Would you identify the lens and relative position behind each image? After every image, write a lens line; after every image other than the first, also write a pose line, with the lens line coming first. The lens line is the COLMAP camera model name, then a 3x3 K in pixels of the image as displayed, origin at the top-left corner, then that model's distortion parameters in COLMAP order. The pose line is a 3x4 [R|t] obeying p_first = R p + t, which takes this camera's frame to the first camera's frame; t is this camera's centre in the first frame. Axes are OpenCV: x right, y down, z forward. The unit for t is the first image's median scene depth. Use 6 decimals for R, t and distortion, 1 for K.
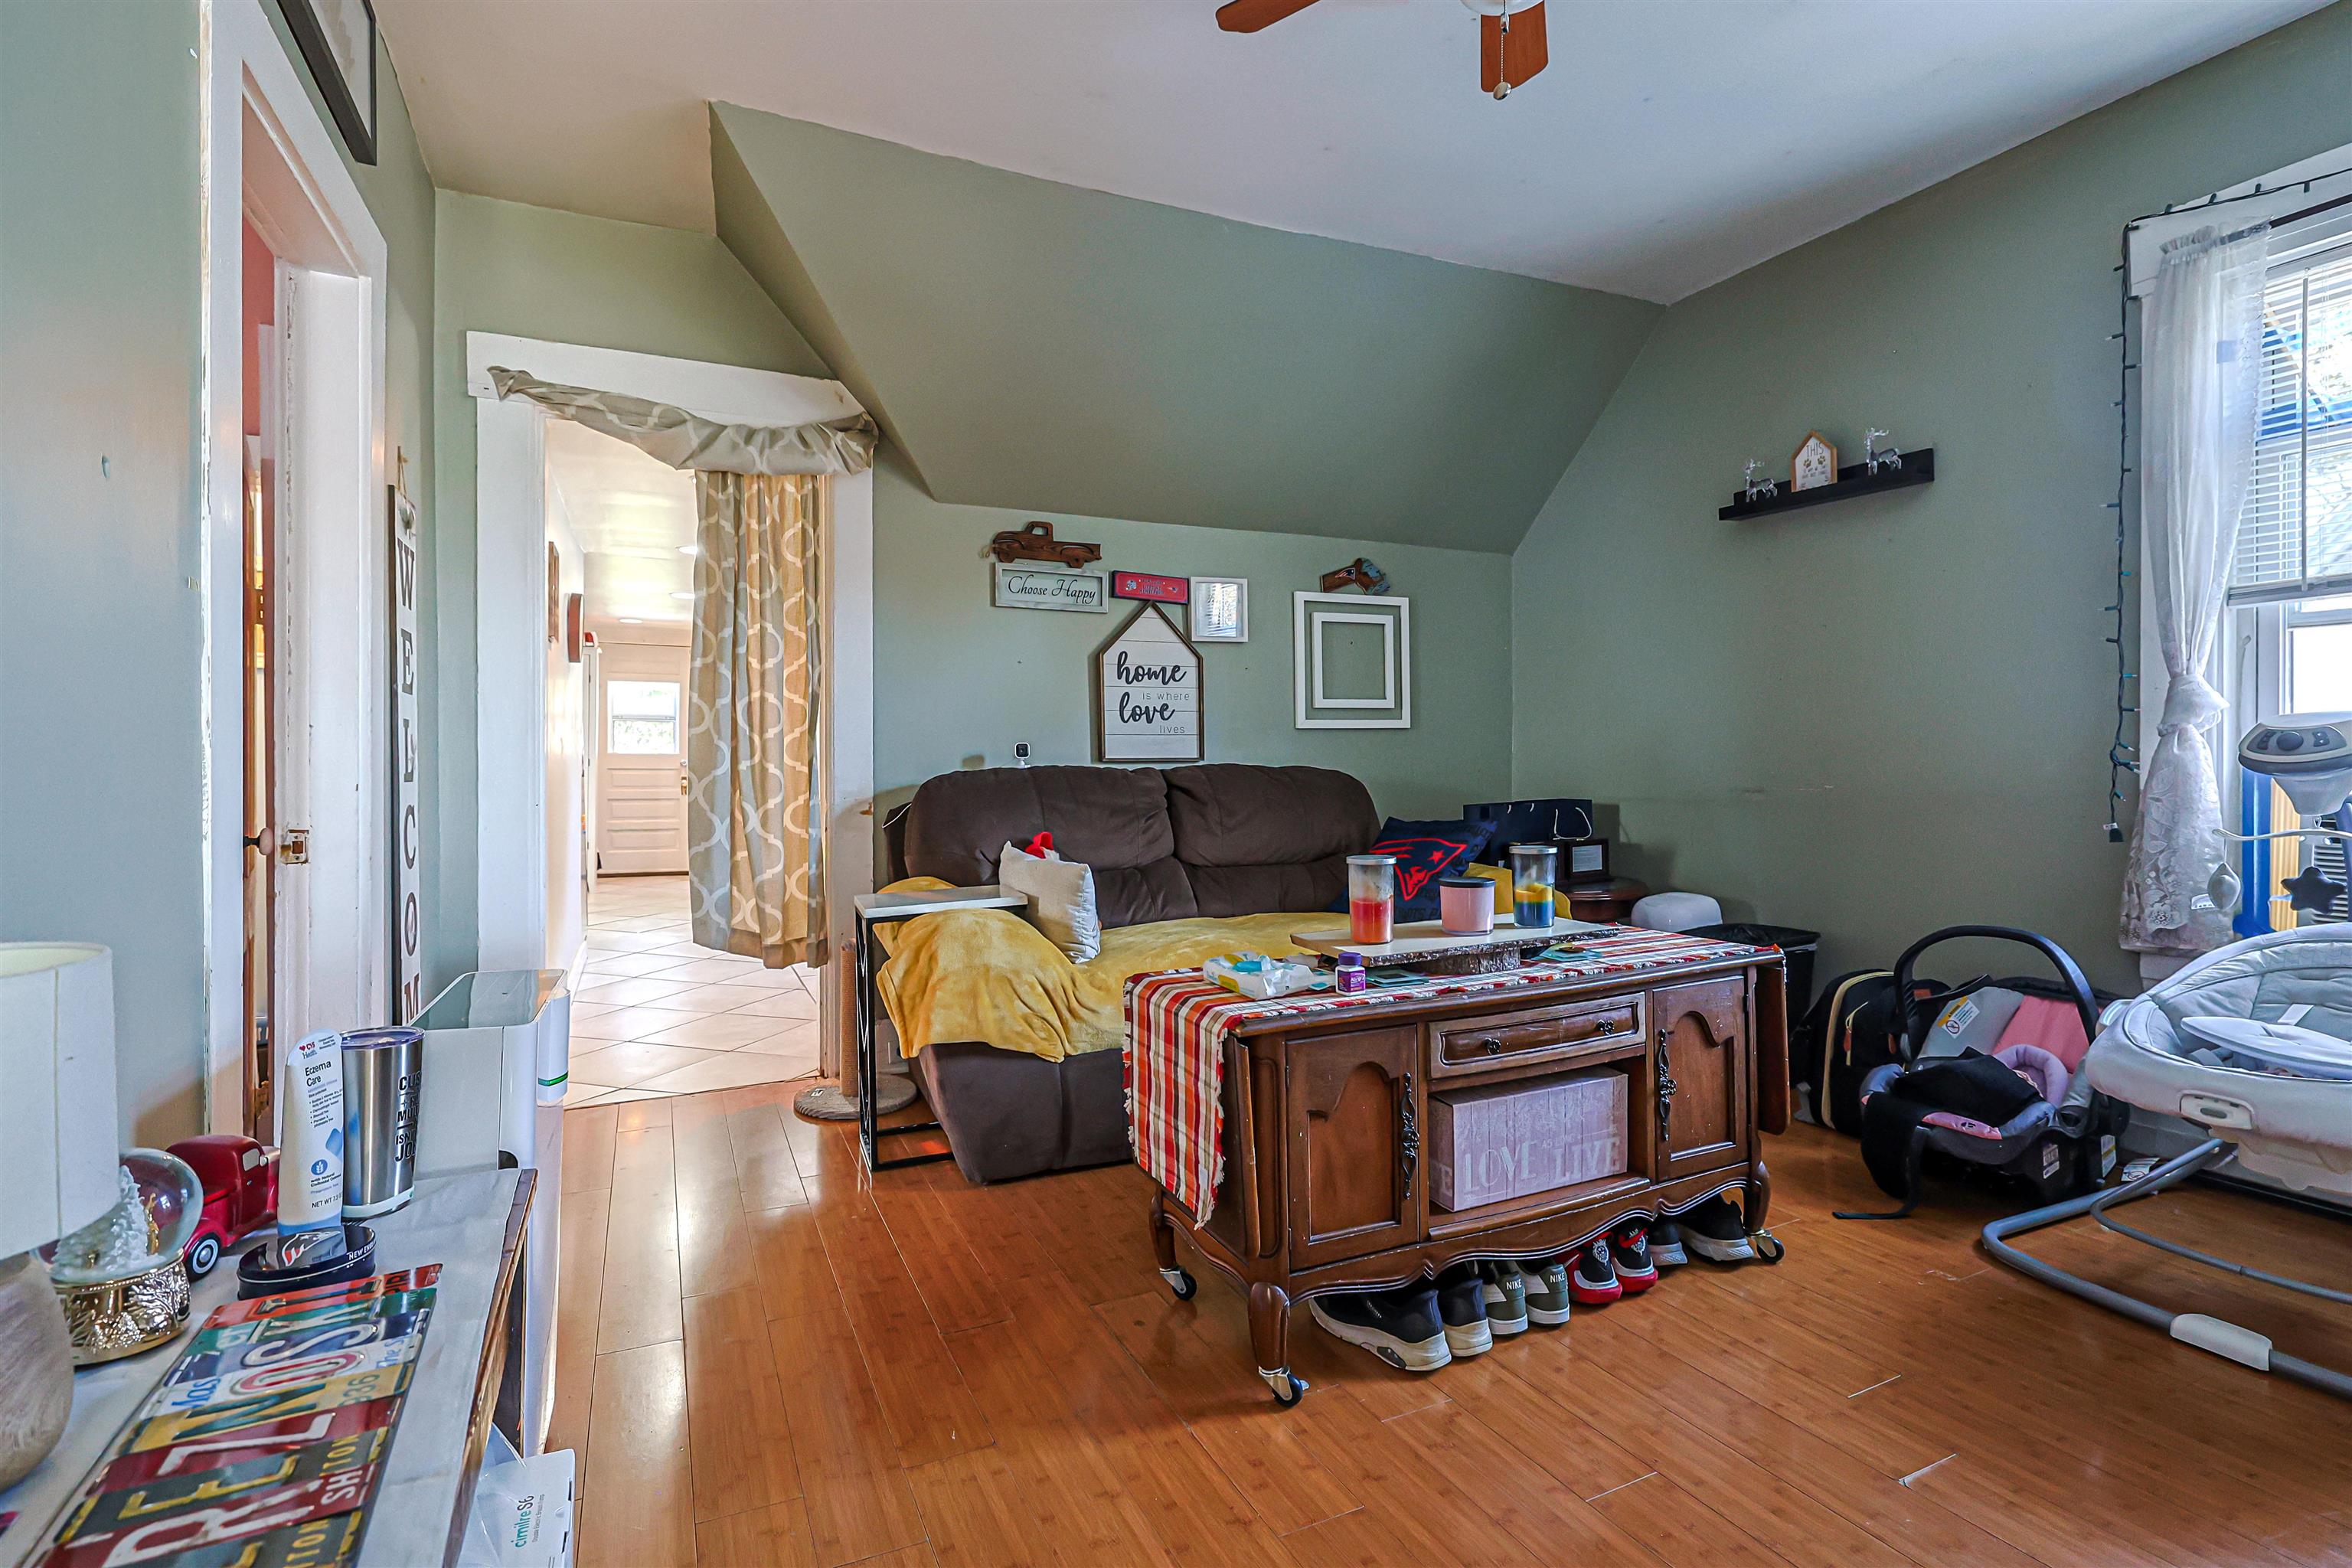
lens RADIAL K [[1111.3, 0, 1161.4], [0, 1111.3, 765.6], [0, 0, 1]] dist [0.000716, -0.000542]
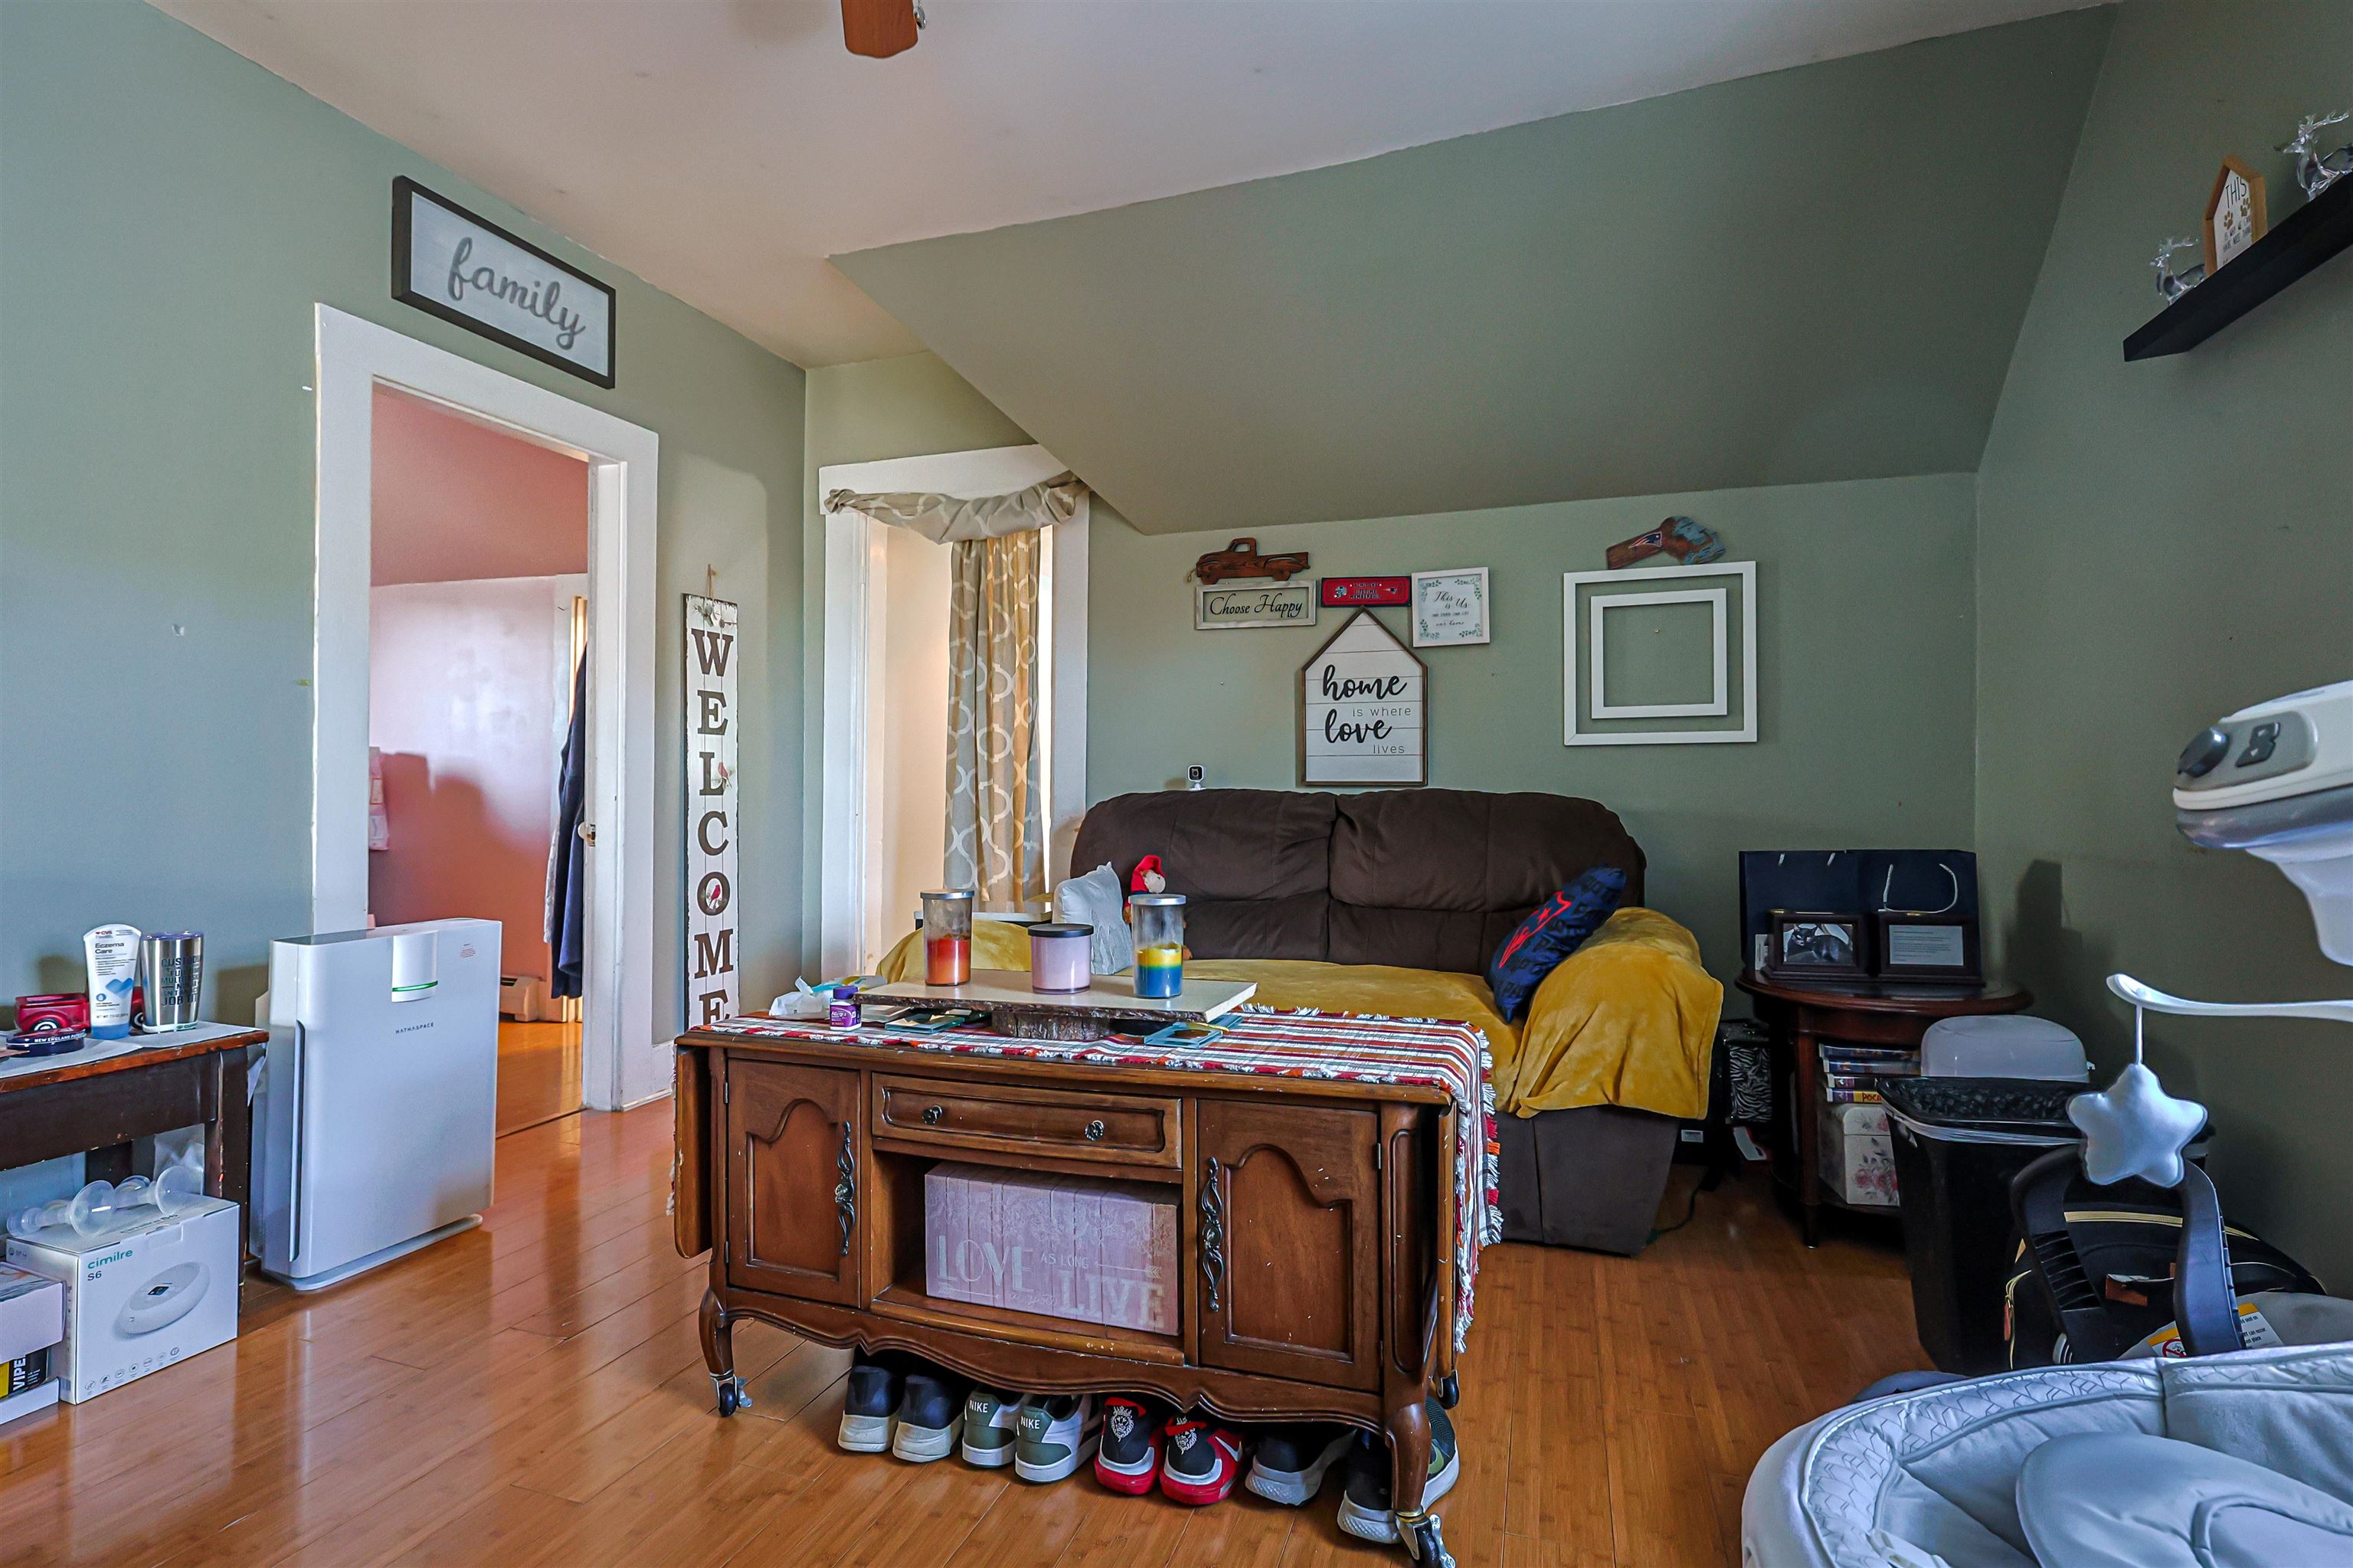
lens RADIAL K [[1111.8, 0, 1165.5], [0, 1111.8, 784.5], [0, 0, 1]] dist [0.000716, -0.000542]
pose [[0.720478, 0.007419, -0.693438, 0.516132], [-0.008455, 0.999962, 0.001914, -0.004804], [0.693426, 0.004484, 0.720514, 0.250268]]
